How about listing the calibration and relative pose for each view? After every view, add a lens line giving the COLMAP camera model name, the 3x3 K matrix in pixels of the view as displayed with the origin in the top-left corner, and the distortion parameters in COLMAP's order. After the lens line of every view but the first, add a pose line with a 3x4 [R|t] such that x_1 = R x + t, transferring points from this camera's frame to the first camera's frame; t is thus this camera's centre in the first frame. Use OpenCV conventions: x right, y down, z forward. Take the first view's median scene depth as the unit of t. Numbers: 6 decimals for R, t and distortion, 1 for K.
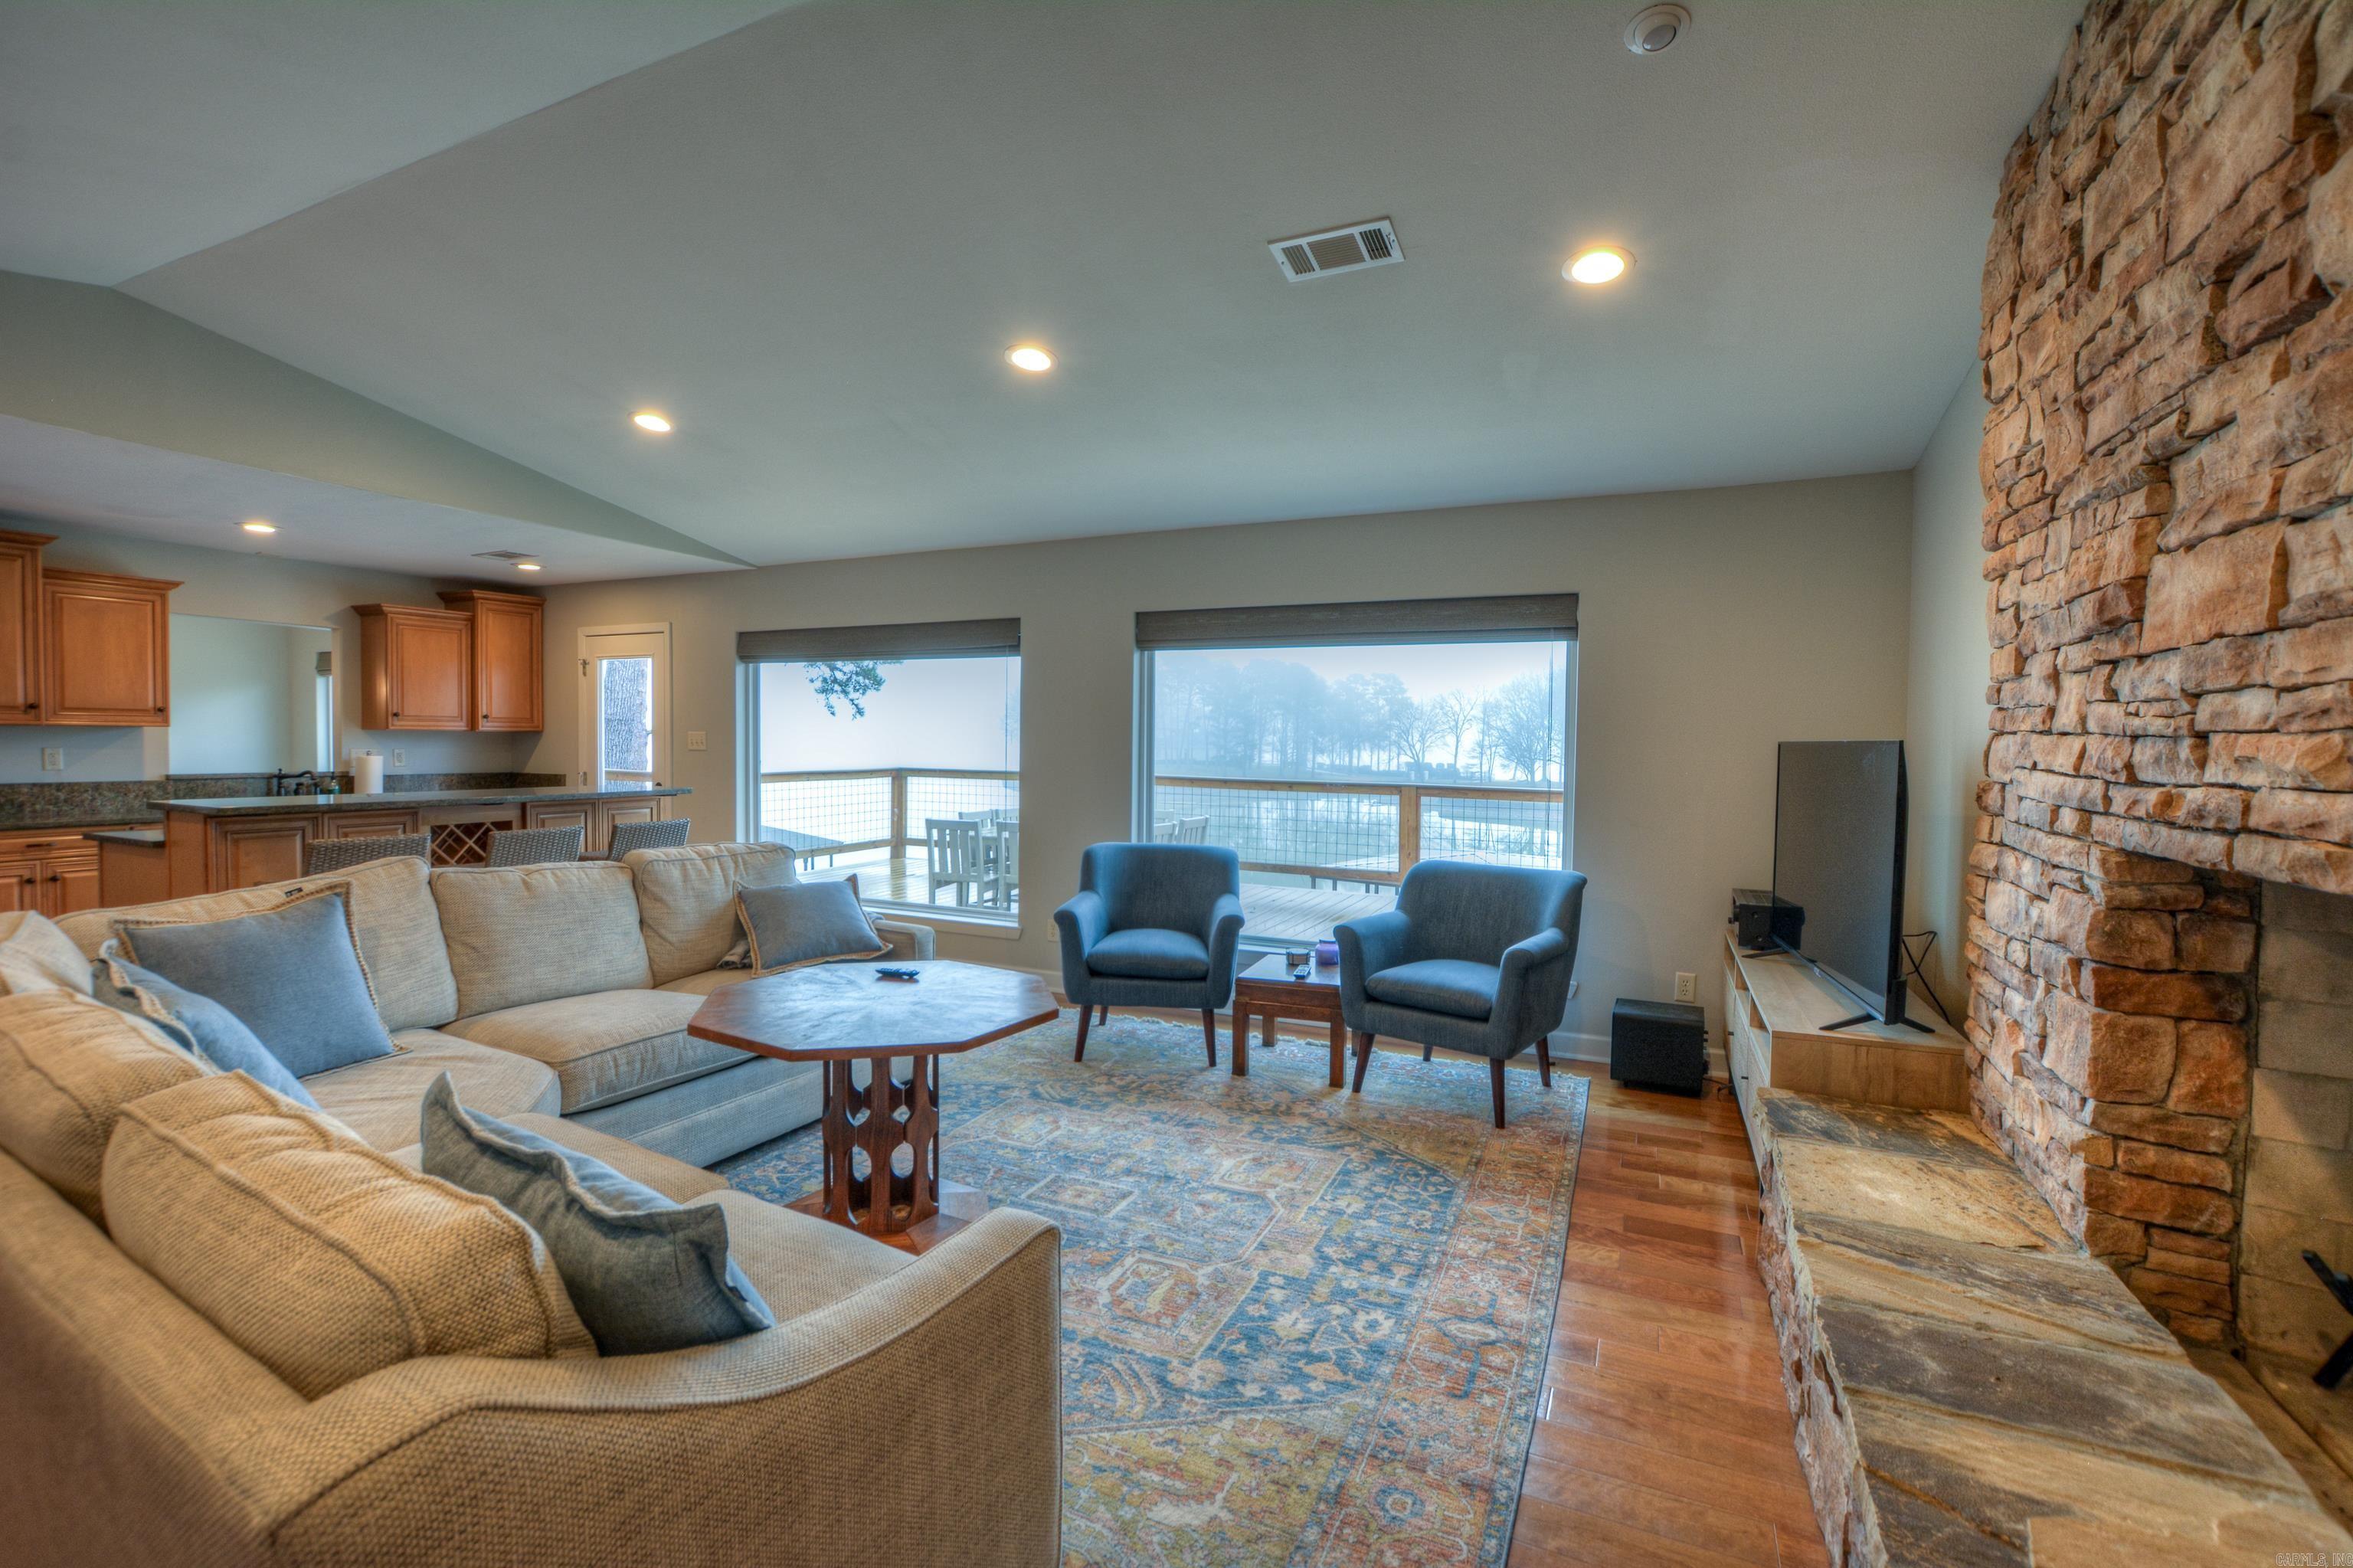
lens RADIAL K [[1039.5, 0, 1176.5], [0, 1039.5, 784.0], [0, 0, 1]] dist [-0.025096, 0.000929]
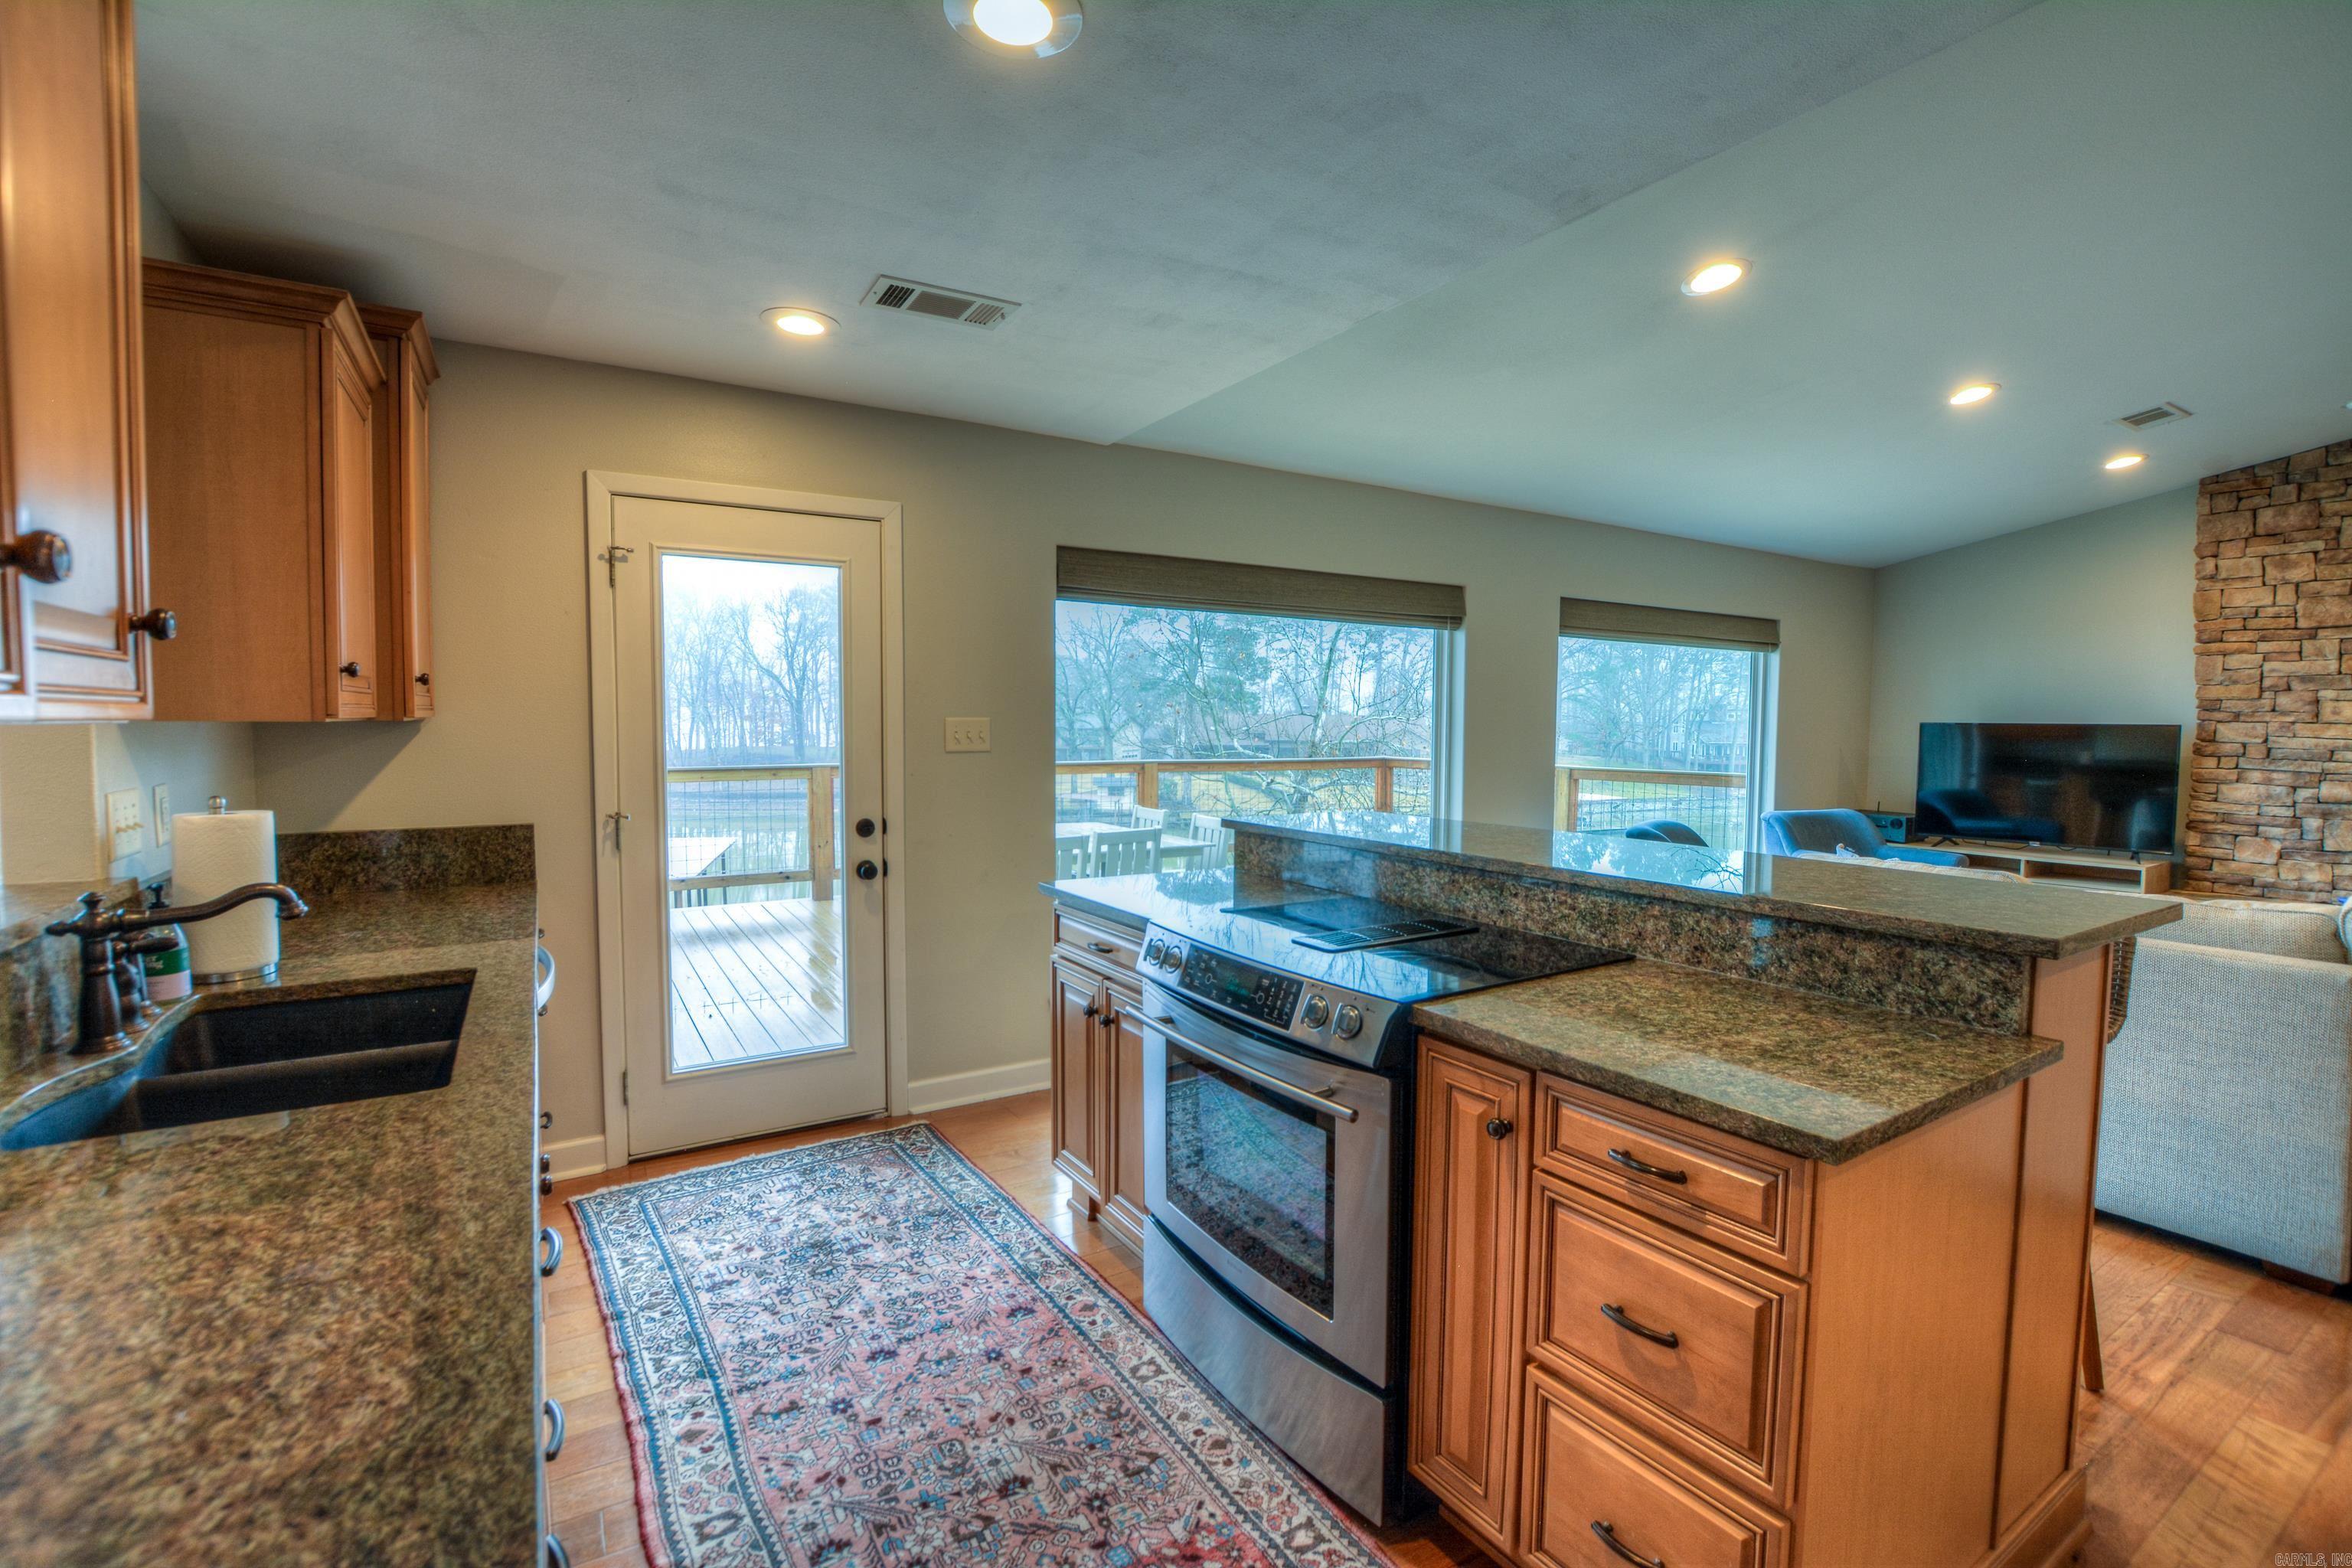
lens RADIAL K [[1039.0, 0, 1176.0], [0, 1039.0, 784.0], [0, 0, 1]] dist [-0.025096, 0.000929]
pose [[0.530091, -0.064926, 0.845451, -0.886551], [0.037551, 0.997884, 0.053088, -0.041303], [-0.847109, 0.003606, 0.531408, 0.635383]]
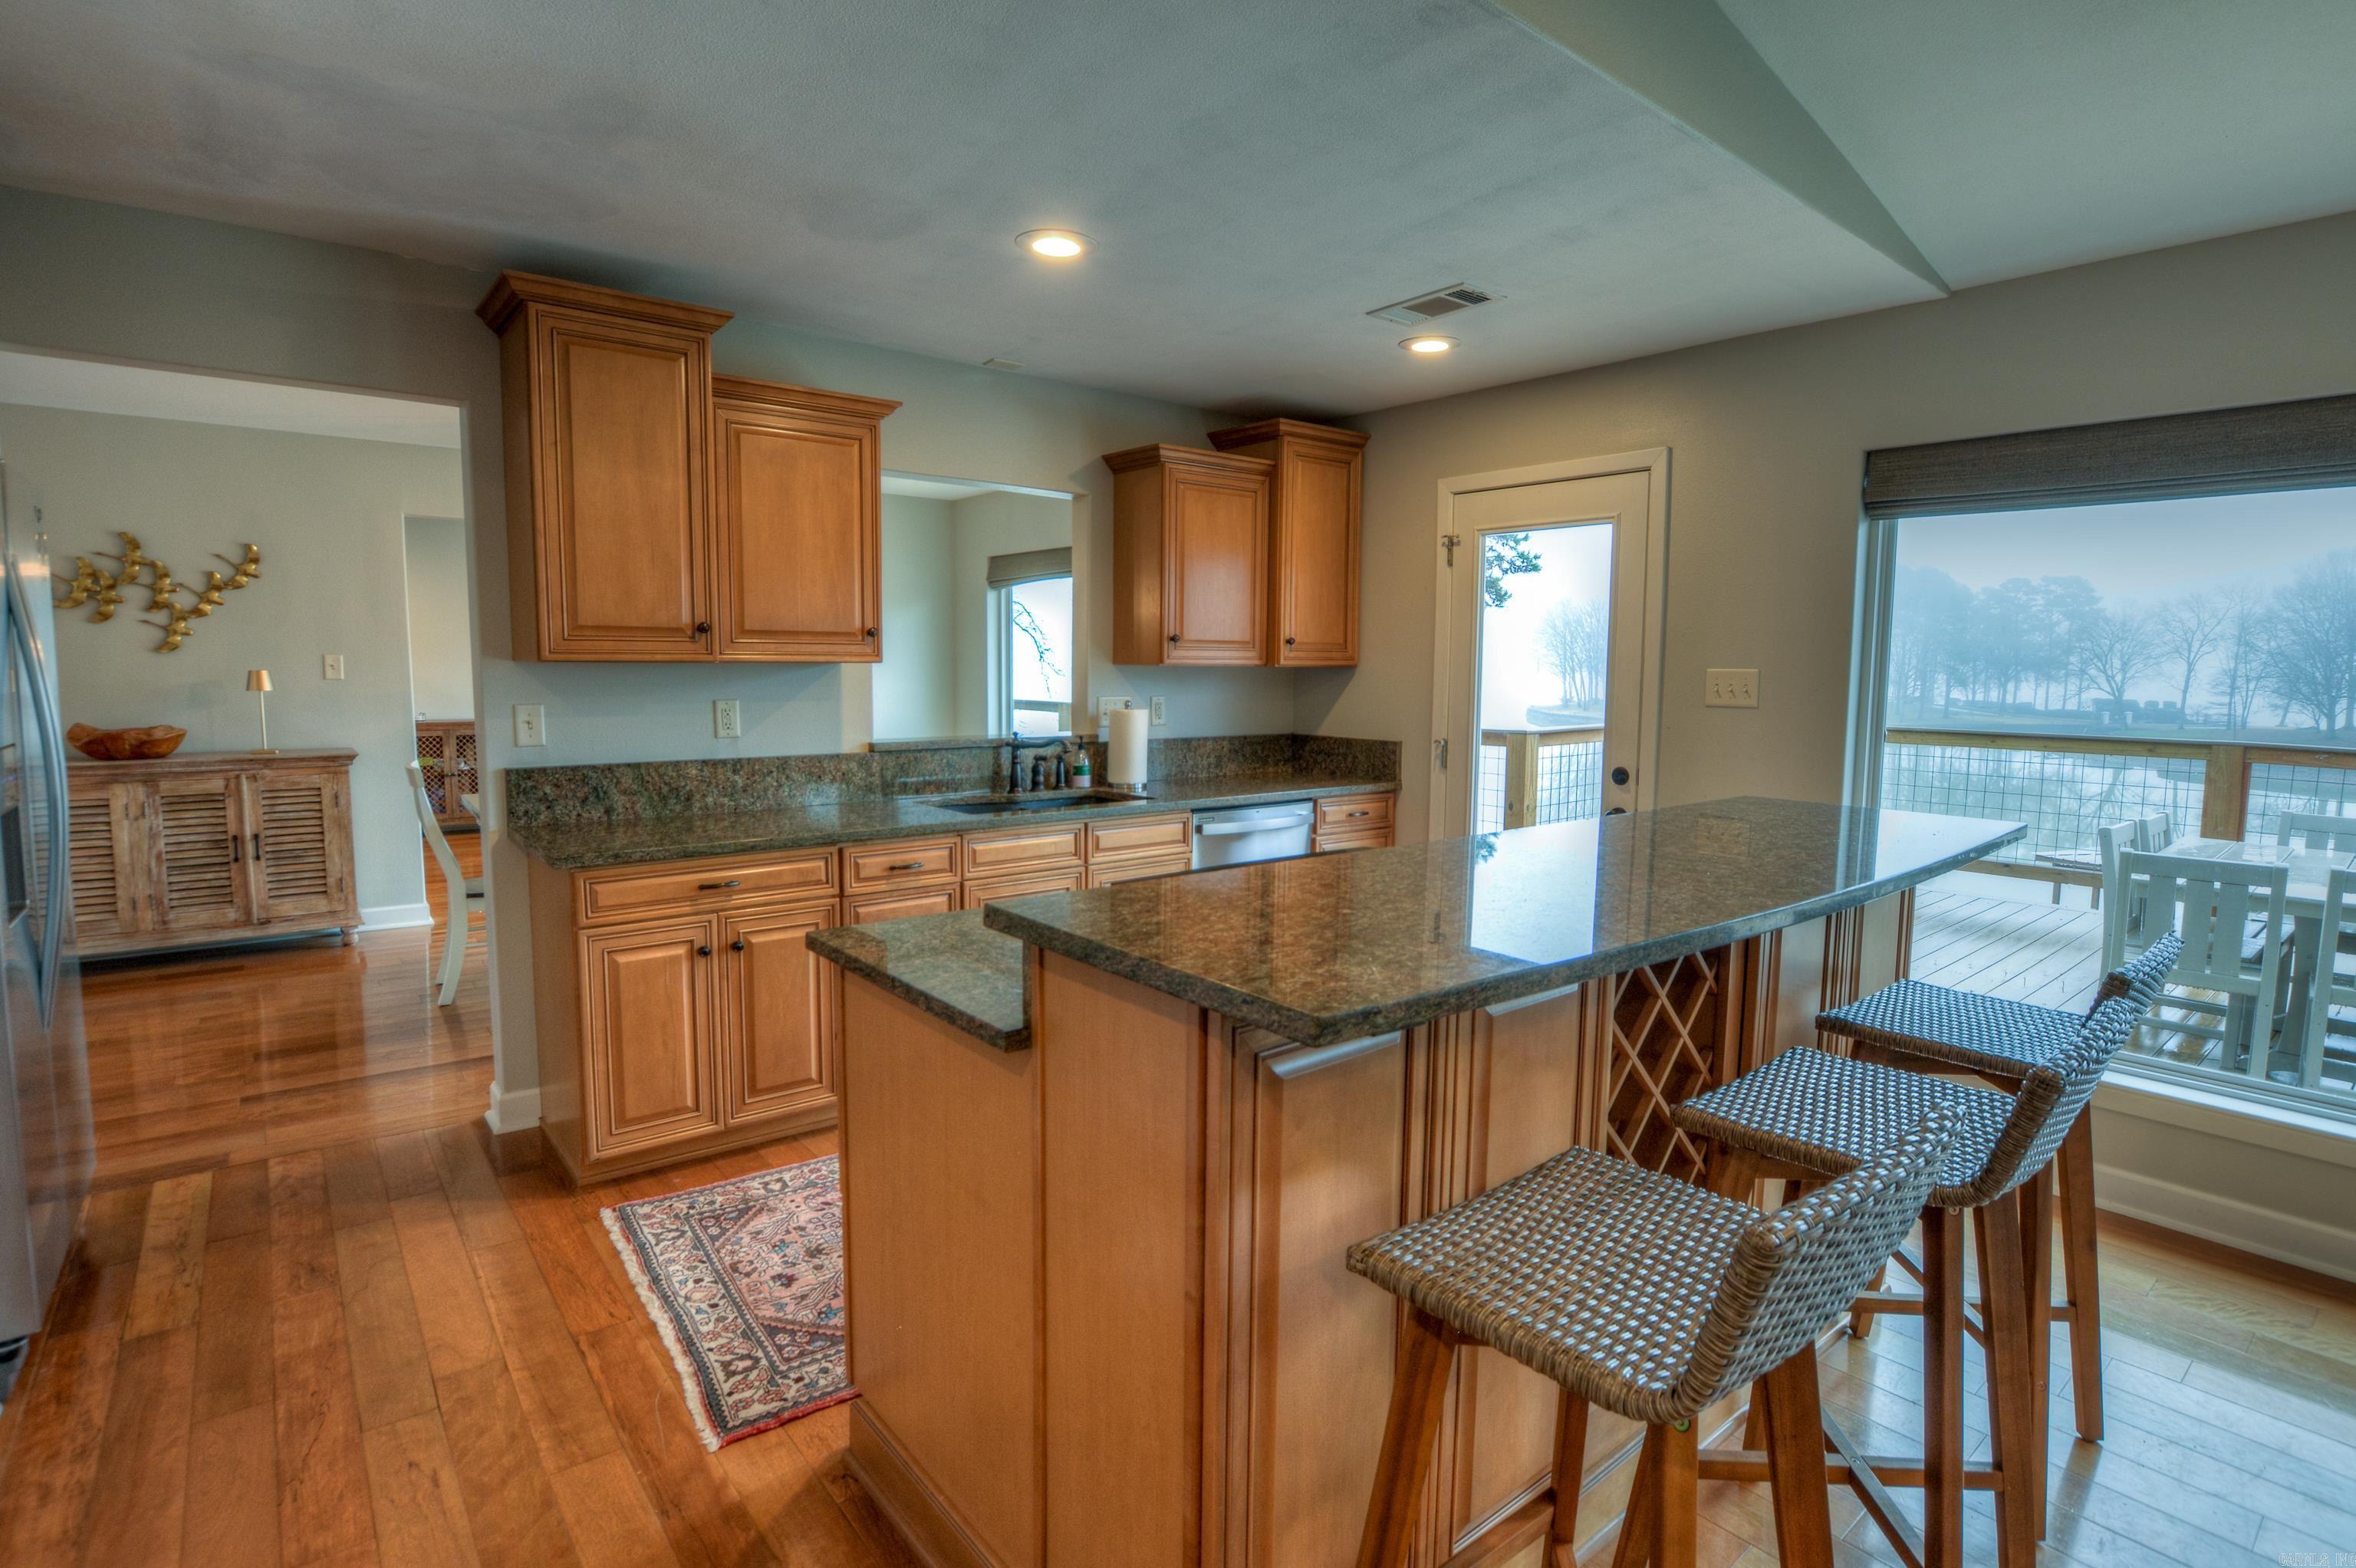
lens RADIAL K [[1163.9, 0, 1178.0], [0, 1163.9, 784.0], [0, 0, 1]] dist [-0.028166, 0.000610]
pose [[0.900976, 0.039101, -0.432104, -0.473123], [-0.014575, 0.998096, 0.059926, -0.025553], [0.433624, -0.047694, 0.899831, 0.407957]]
